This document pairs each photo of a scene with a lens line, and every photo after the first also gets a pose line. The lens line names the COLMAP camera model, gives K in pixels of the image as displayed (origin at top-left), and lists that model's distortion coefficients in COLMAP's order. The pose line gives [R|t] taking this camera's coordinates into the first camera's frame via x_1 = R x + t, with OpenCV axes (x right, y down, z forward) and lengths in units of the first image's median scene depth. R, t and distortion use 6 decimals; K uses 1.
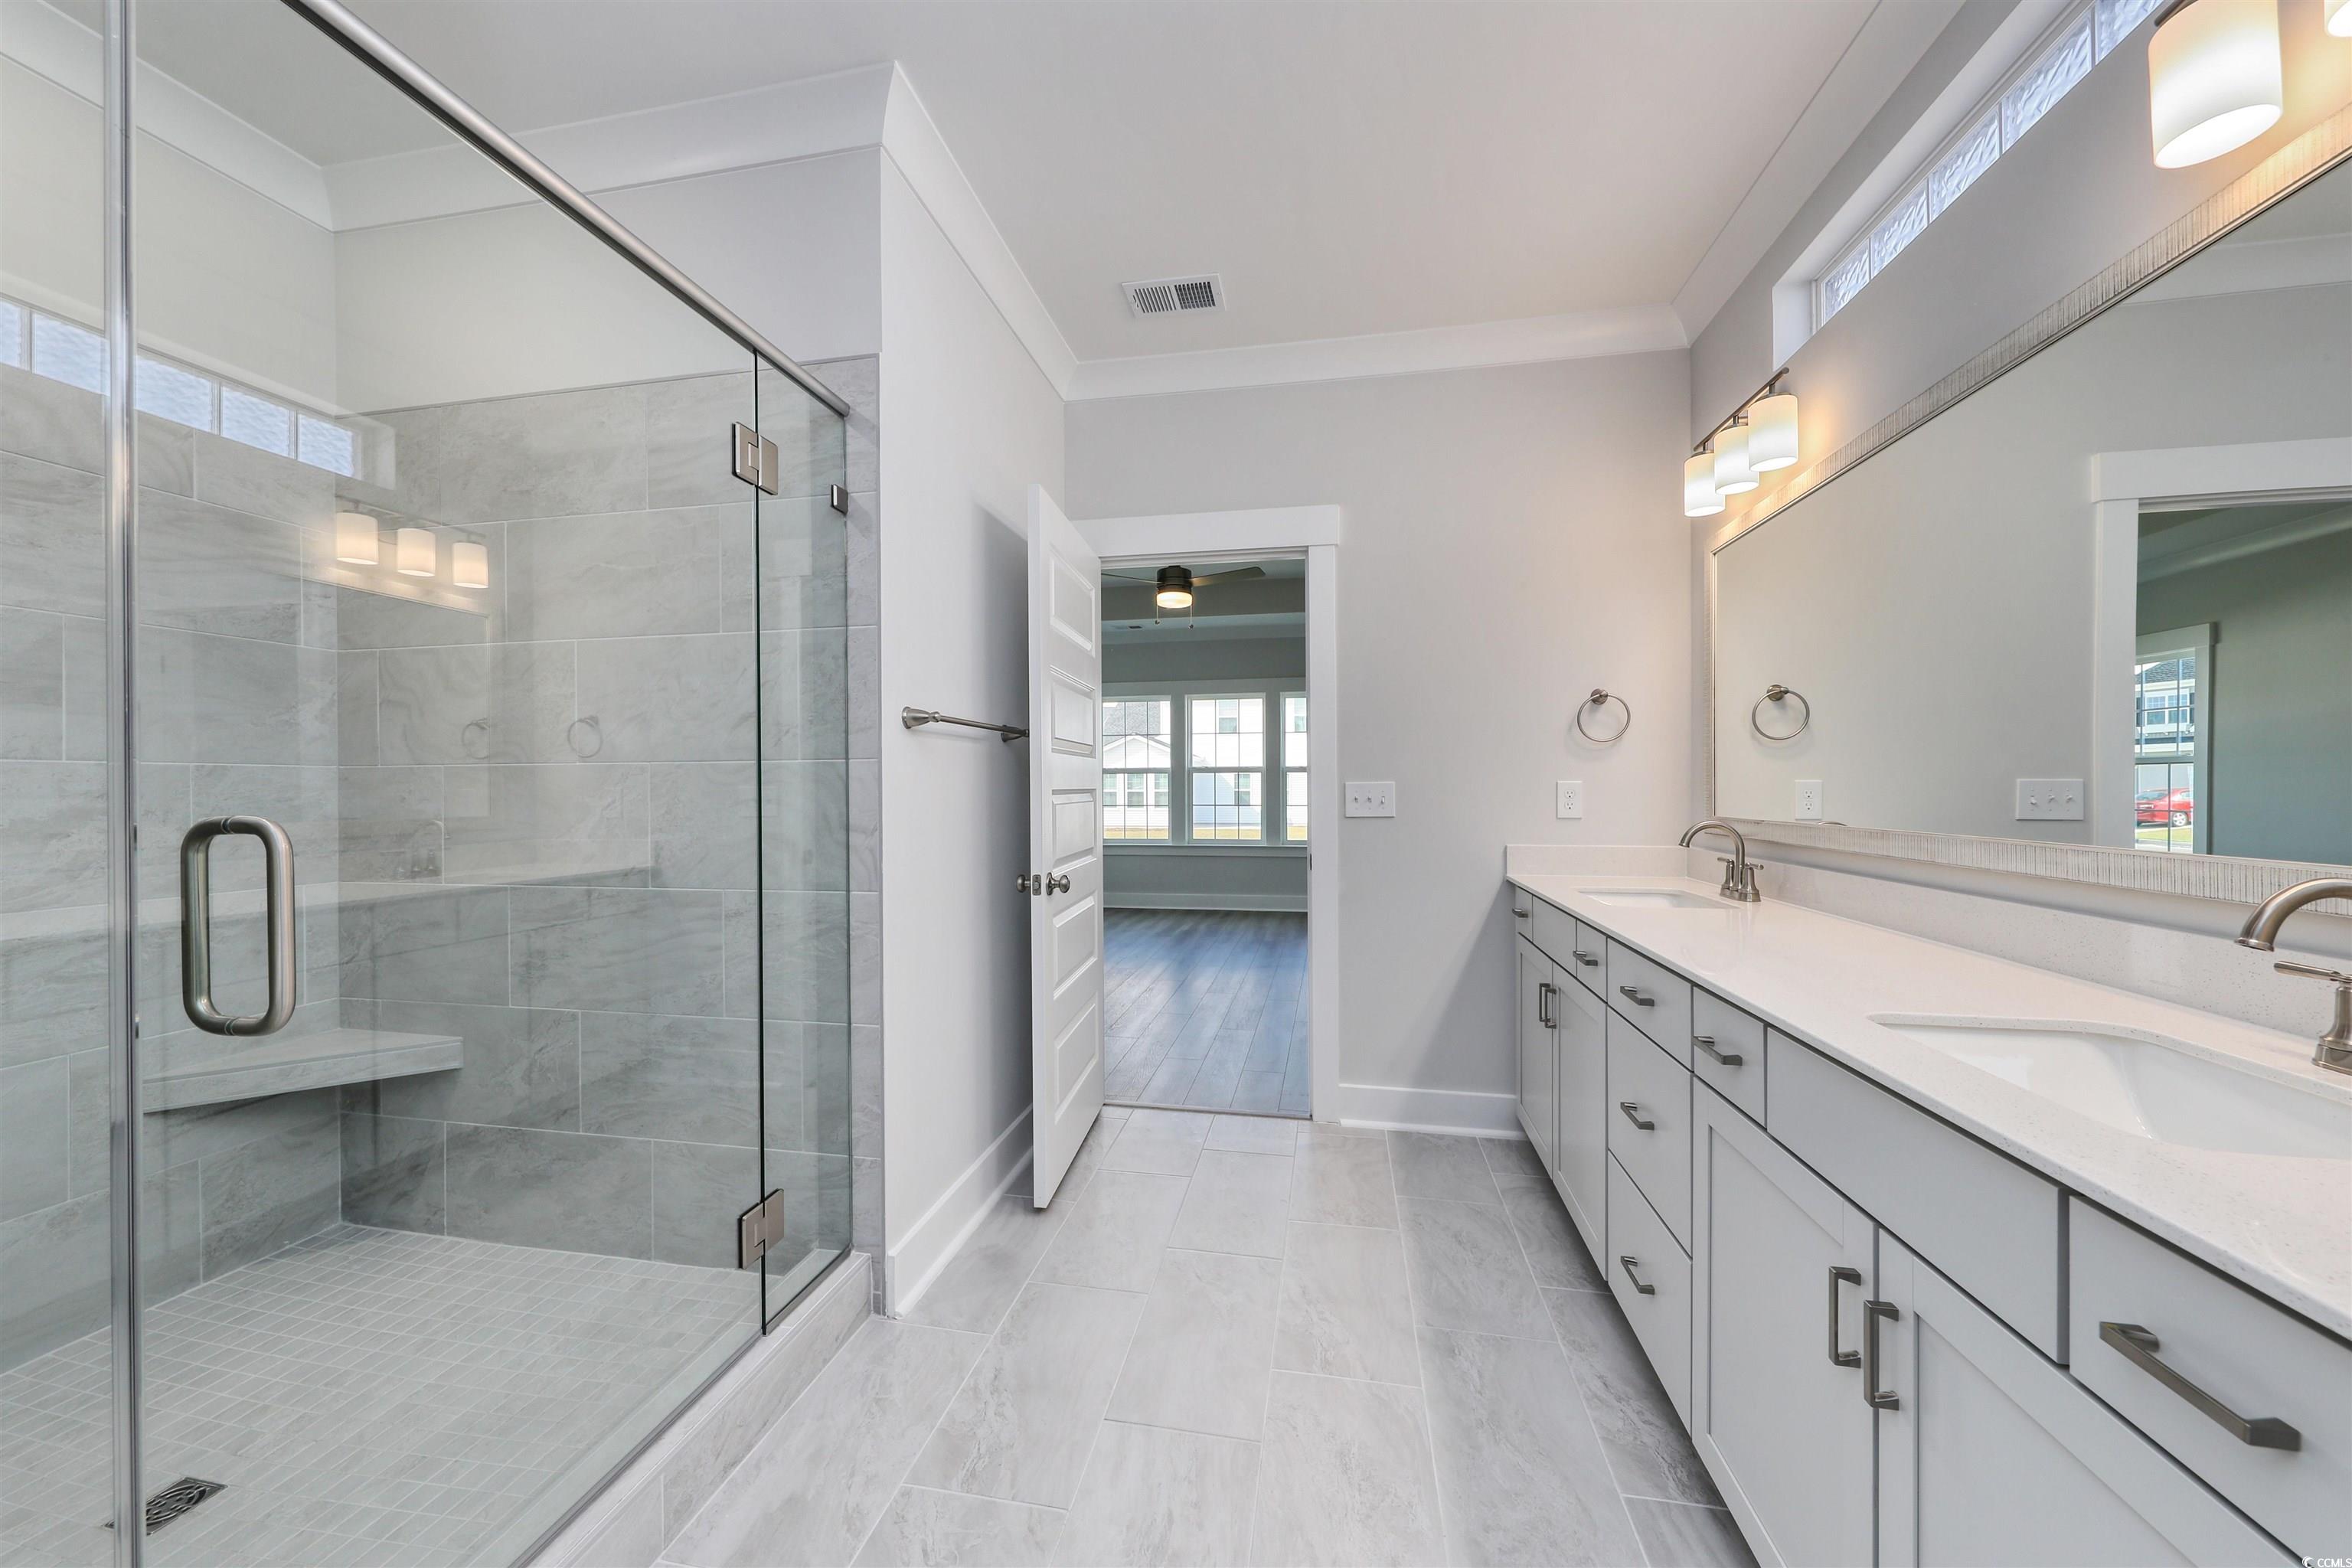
lens RADIAL K [[915.8, 0, 1173.1], [0, 915.8, 786.8], [0, 0, 1]] dist [-0.000505, 0.000038]
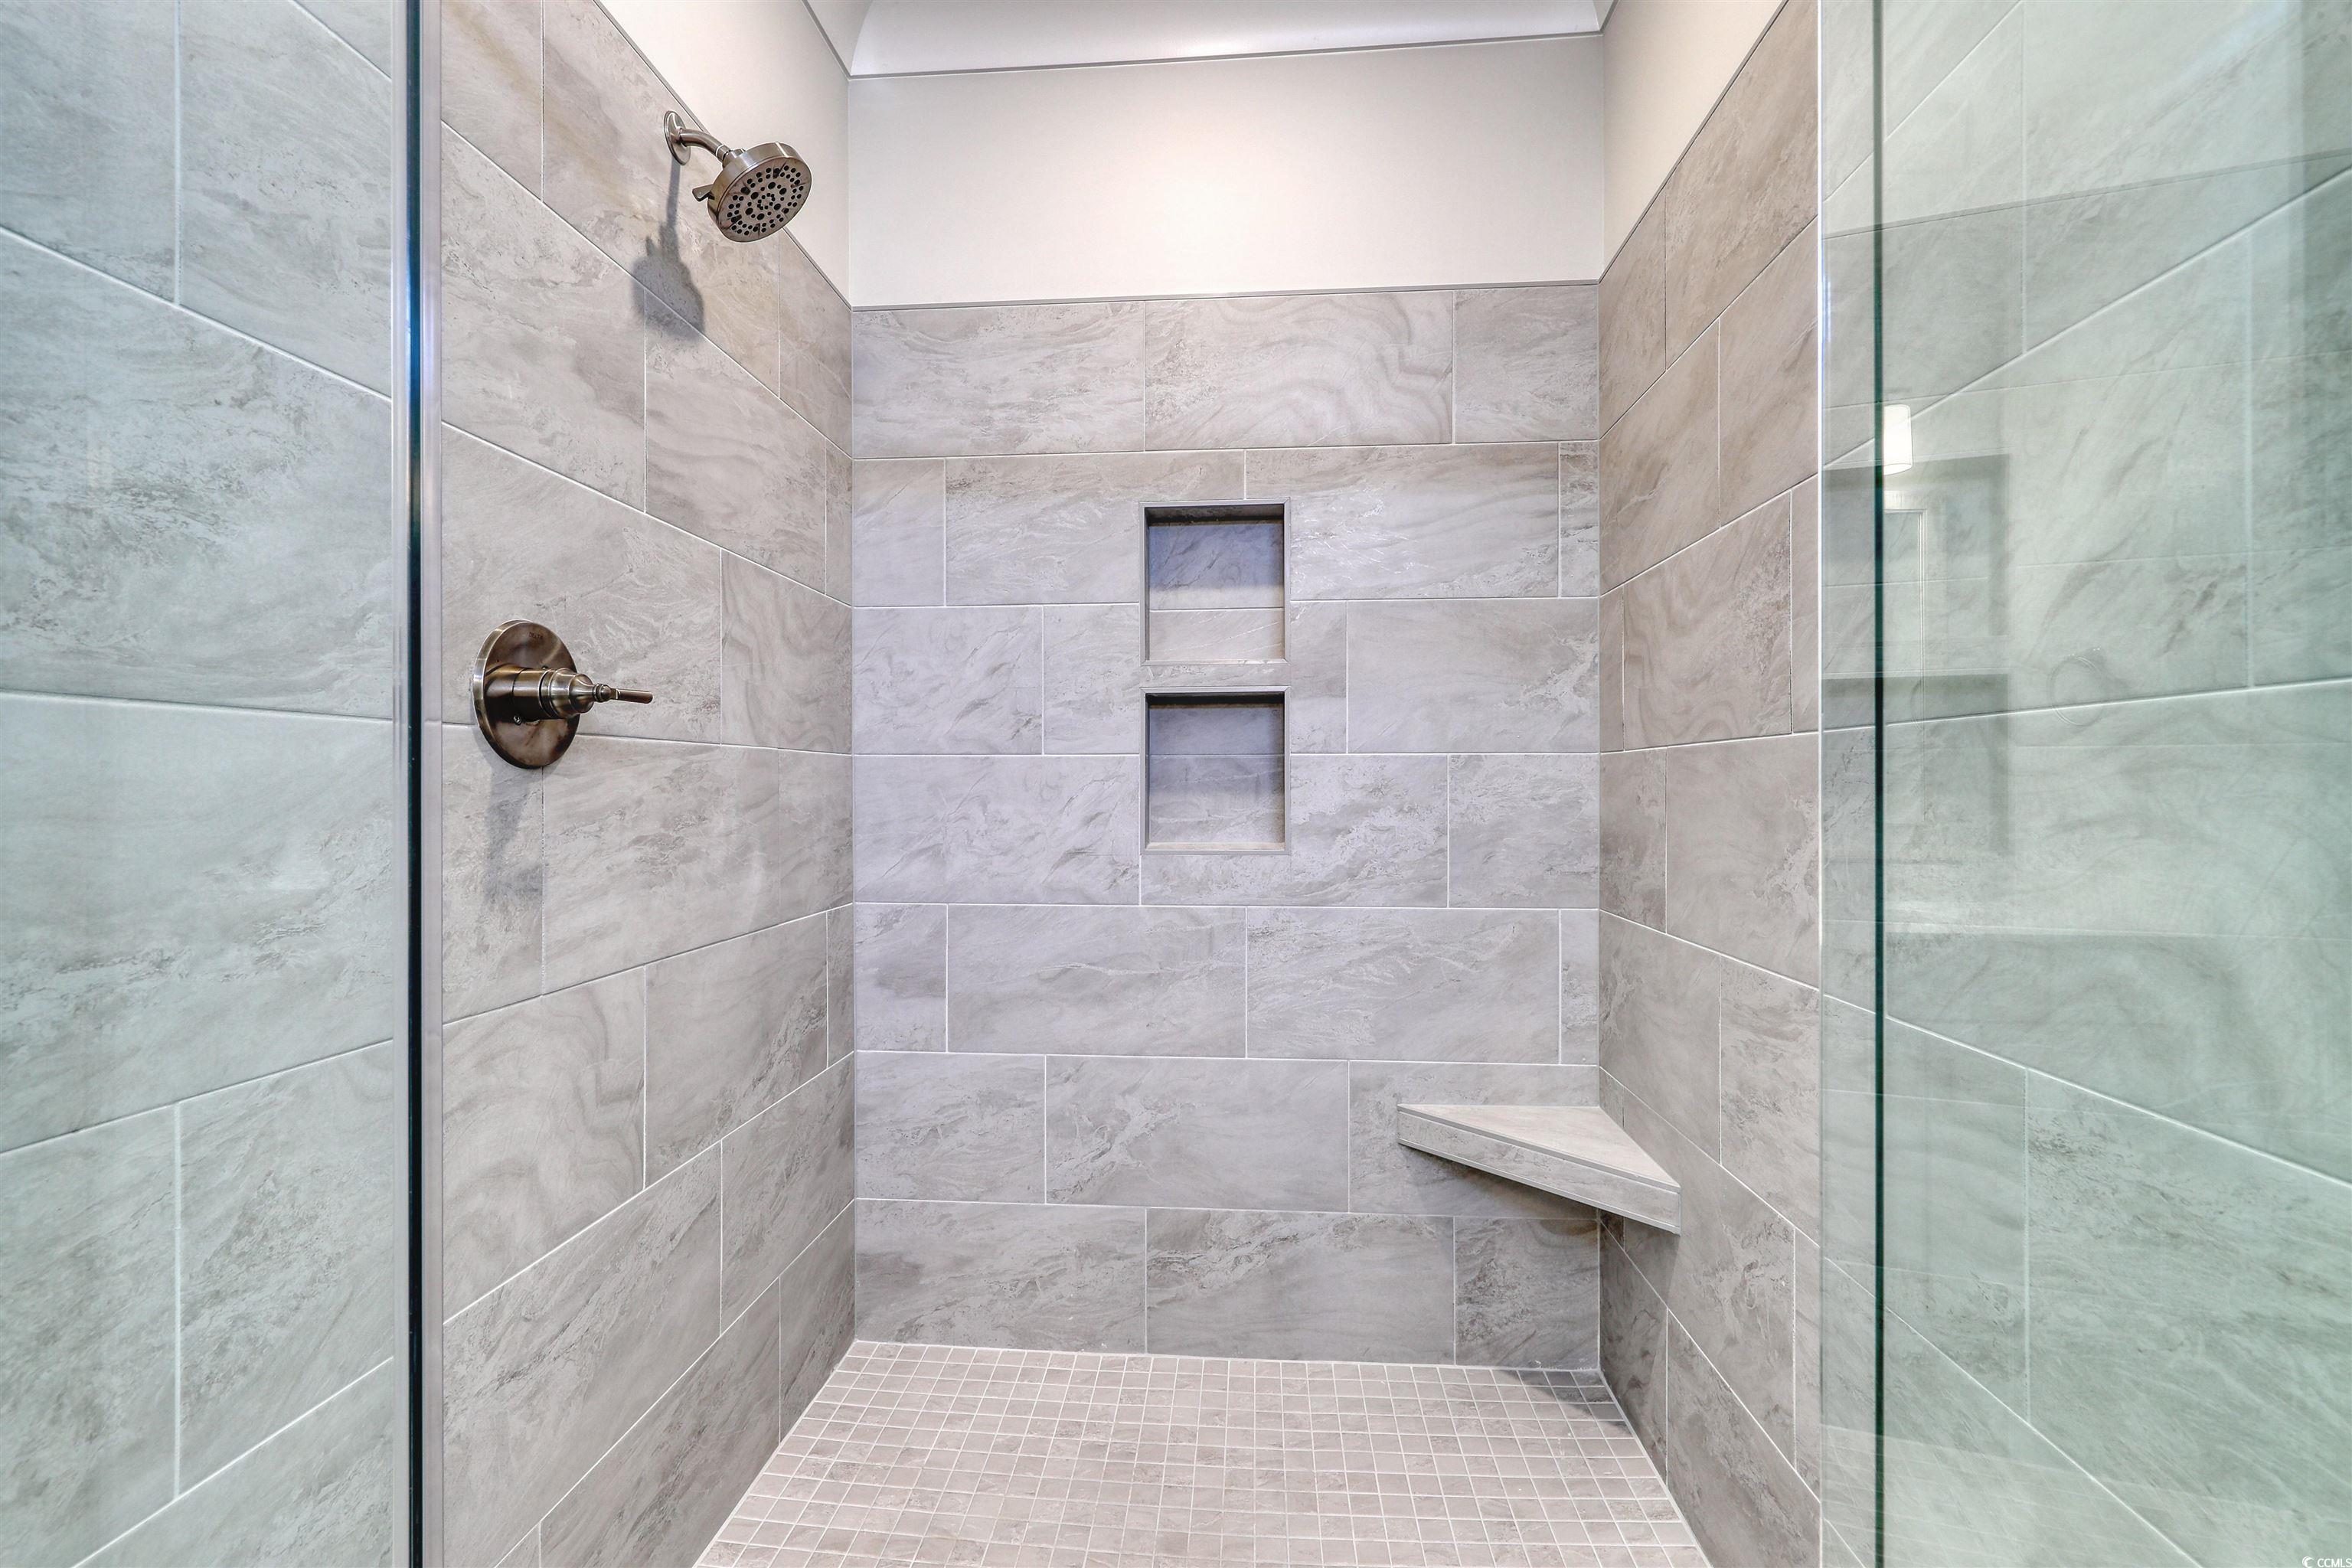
lens RADIAL K [[1050.6, 0, 1183.5], [0, 1050.6, 784.9], [0, 0, 1]] dist [0.000564, -0.000007]
pose [[0.119904, 0.004269, -0.992776, -0.120695], [0.000505, 0.999990, 0.004361, -0.000393], [0.992785, -0.001024, 0.119901, 0.618499]]
